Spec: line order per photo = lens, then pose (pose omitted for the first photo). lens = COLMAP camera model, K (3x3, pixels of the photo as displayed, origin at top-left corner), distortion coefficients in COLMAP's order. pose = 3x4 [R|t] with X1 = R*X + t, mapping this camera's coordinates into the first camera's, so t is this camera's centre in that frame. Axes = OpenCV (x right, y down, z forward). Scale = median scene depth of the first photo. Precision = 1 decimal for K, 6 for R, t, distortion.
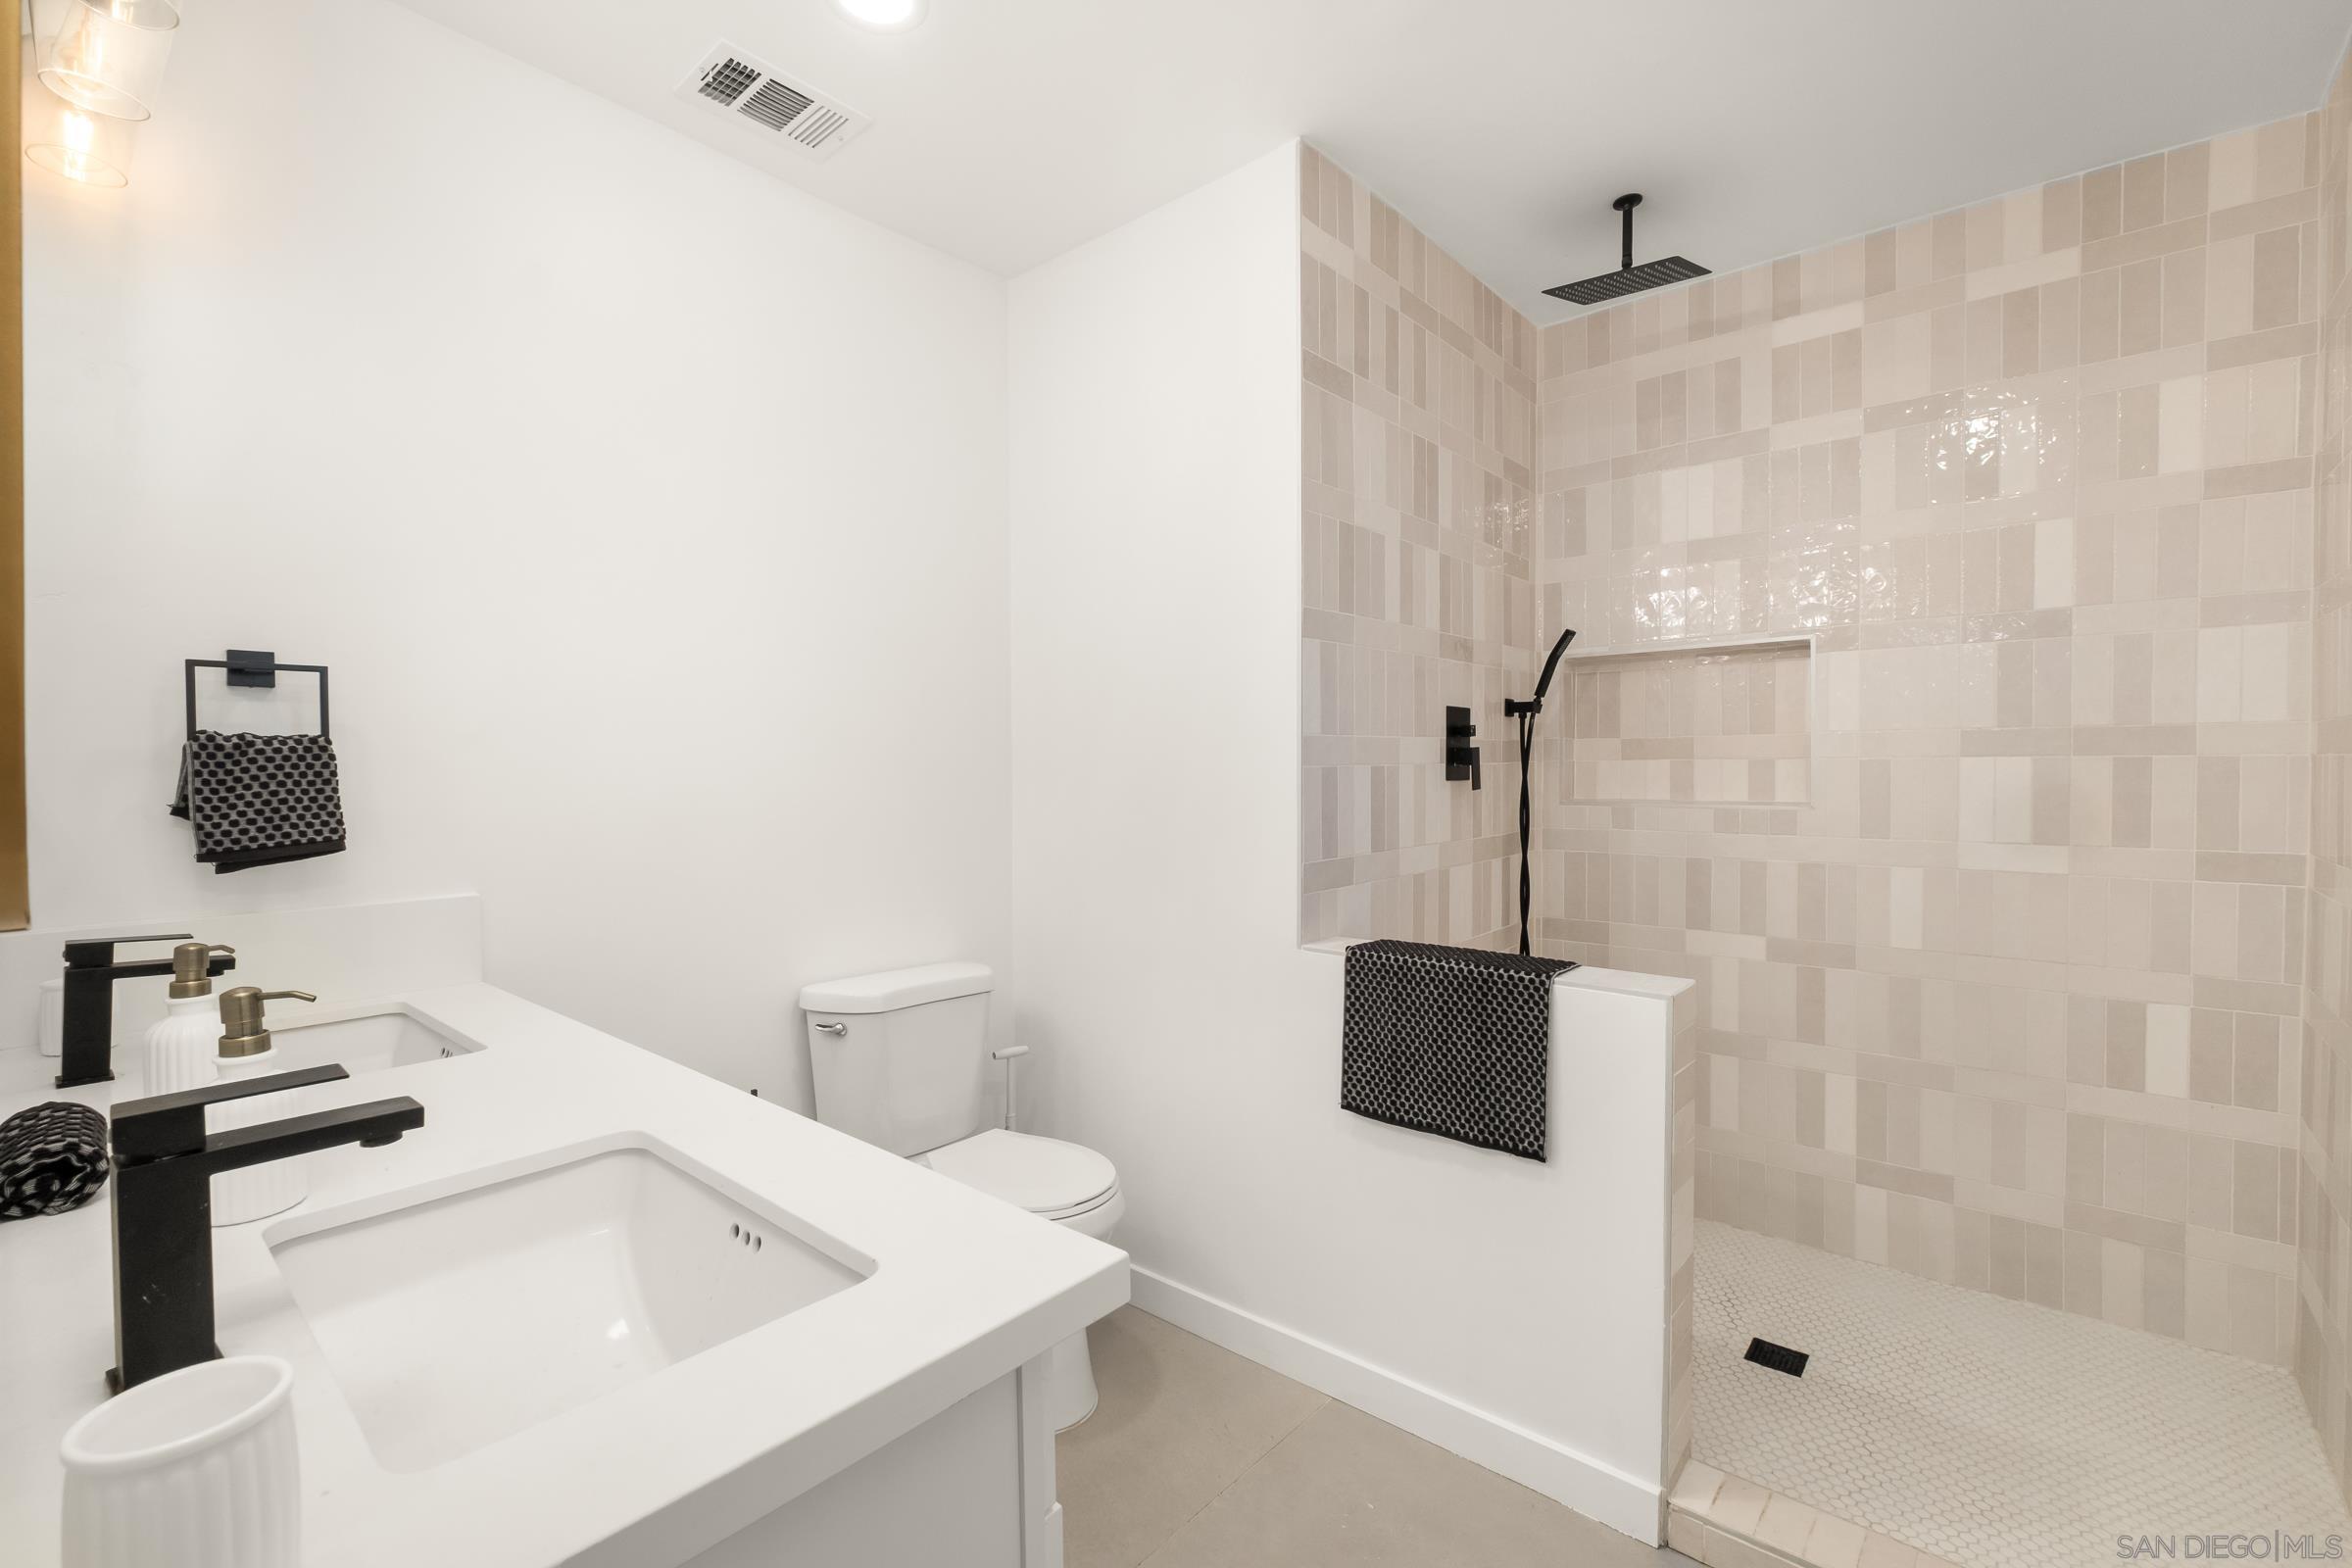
lens RADIAL K [[1023.2, 0, 1186.8], [0, 1023.2, 794.4], [0, 0, 1]] dist [-0.005411, 0.000095]
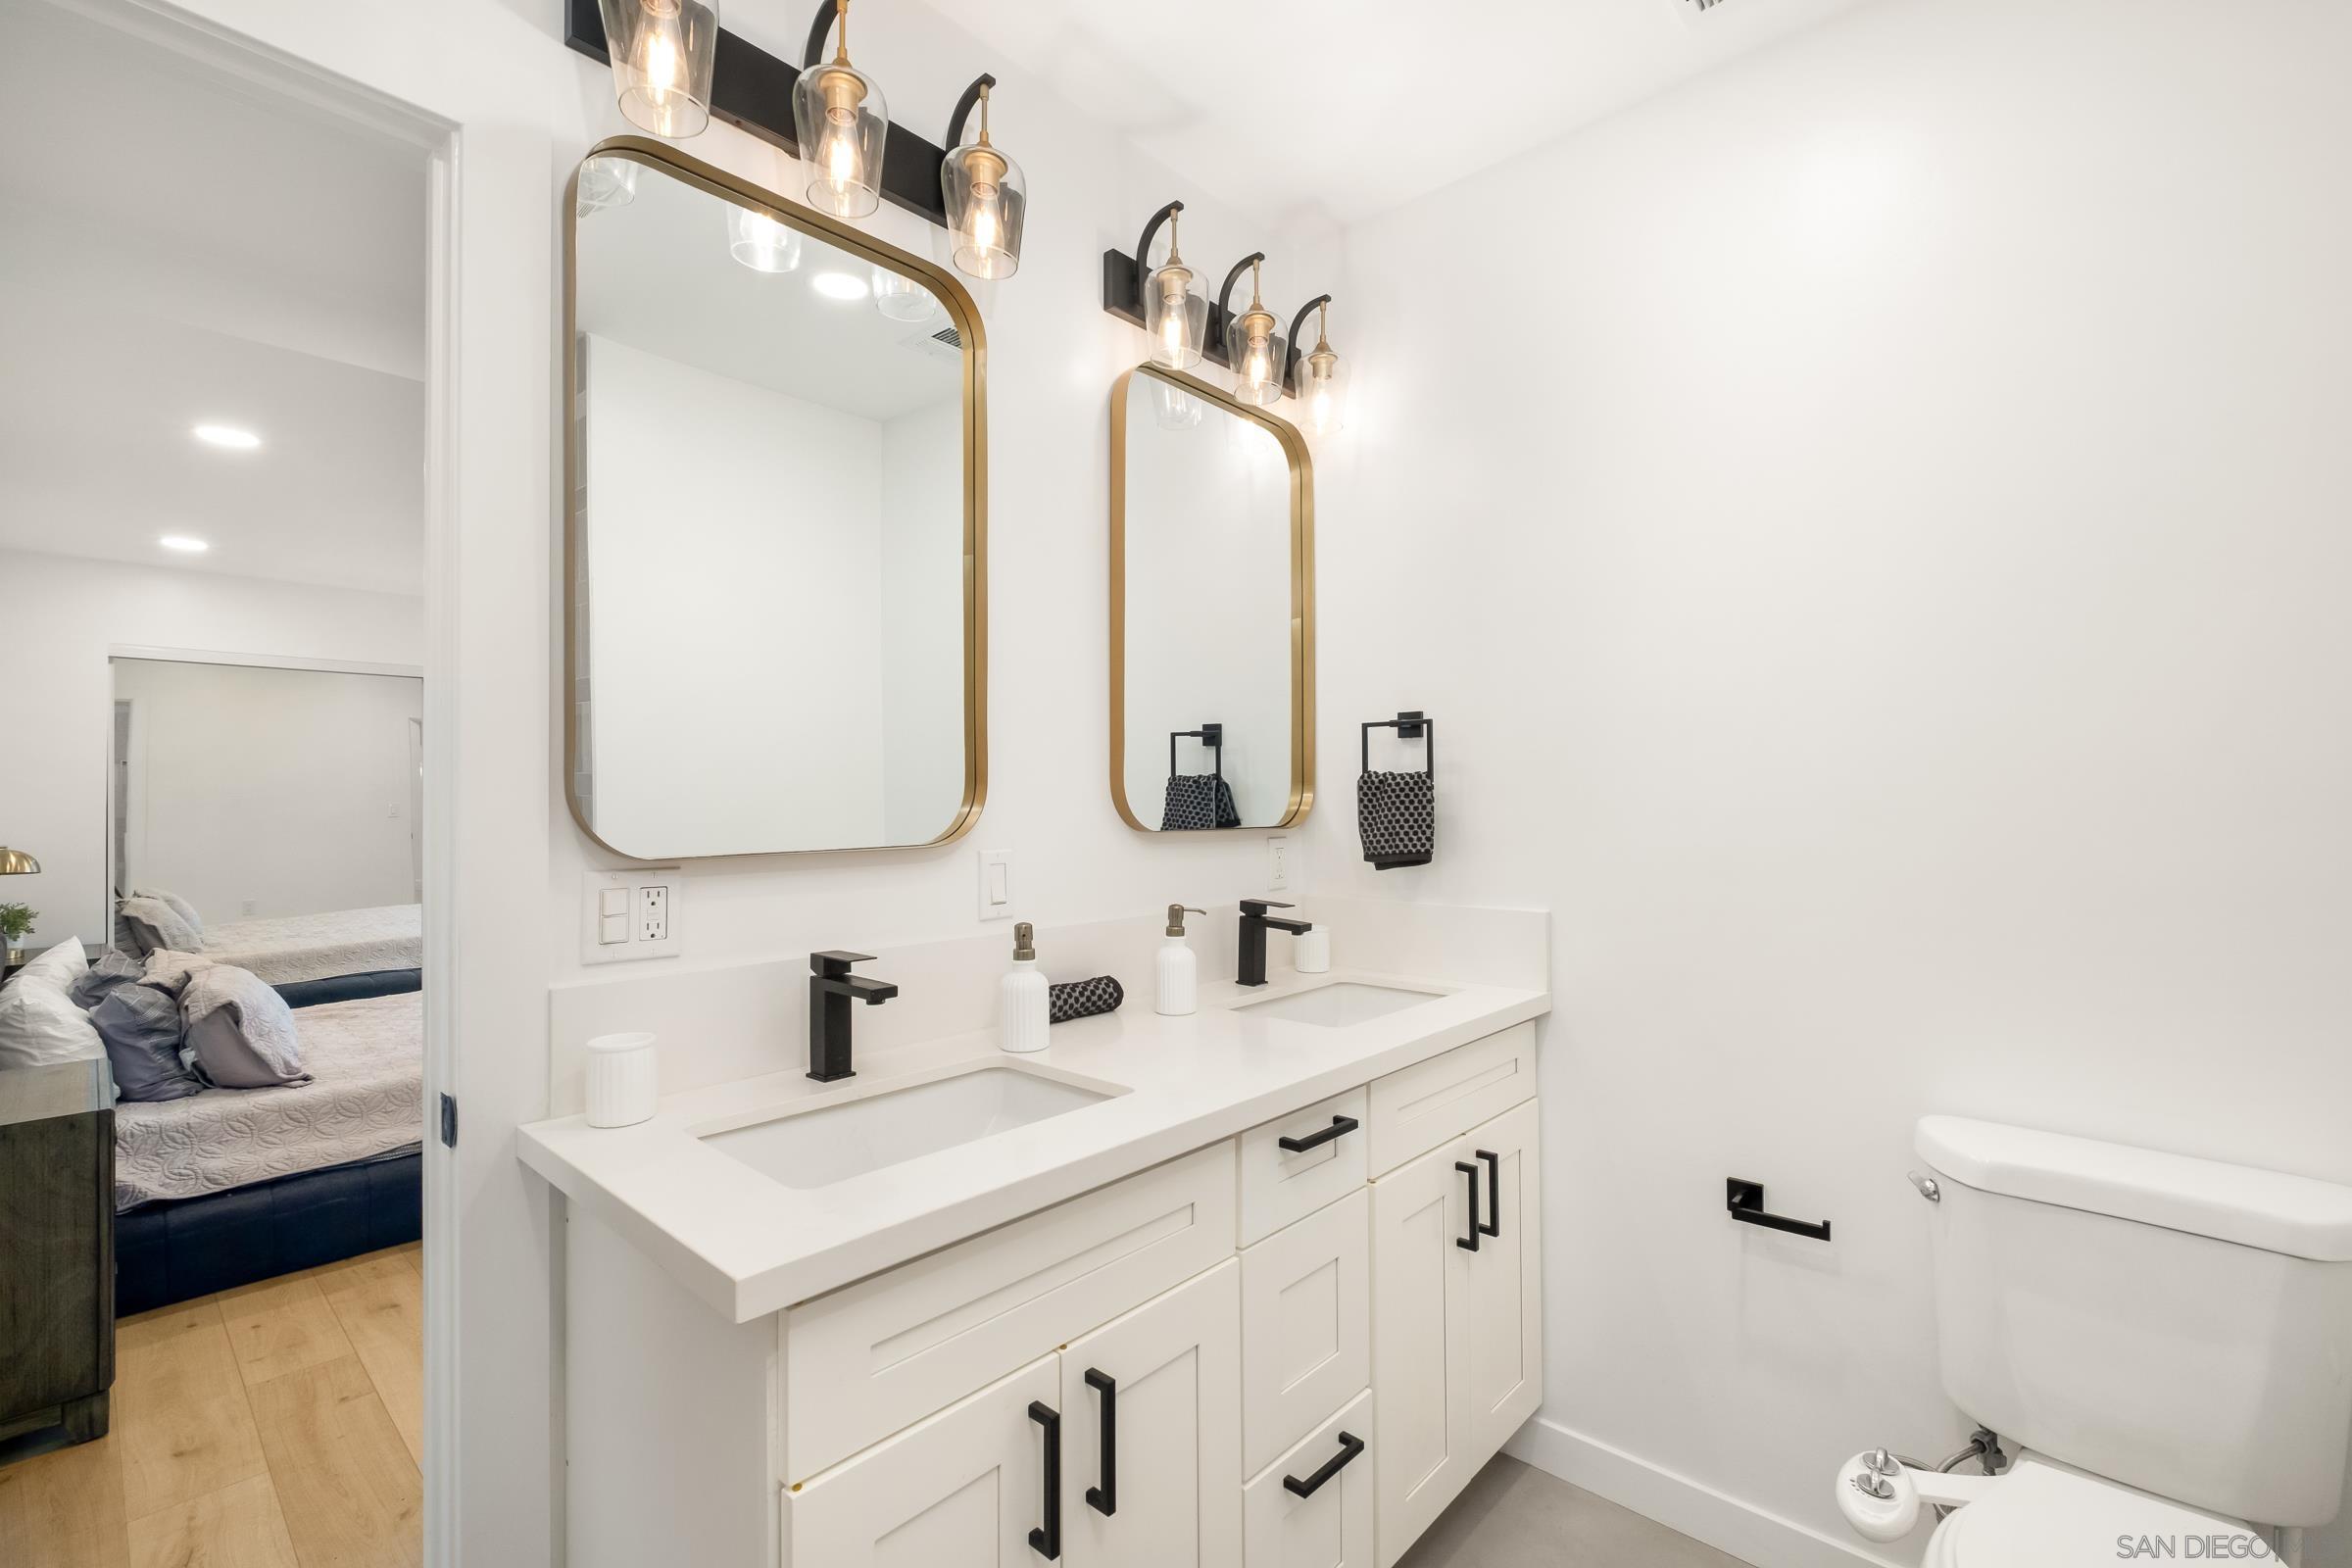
lens RADIAL K [[1023.2, 0, 1171.2], [0, 1023.2, 786.1], [0, 0, 1]] dist [-0.005411, 0.000095]
pose [[-0.048399, -0.011435, -0.998763, 0.497227], [-0.020781, 0.999730, -0.010439, -0.019876], [0.998612, 0.020250, -0.048624, 0.776971]]
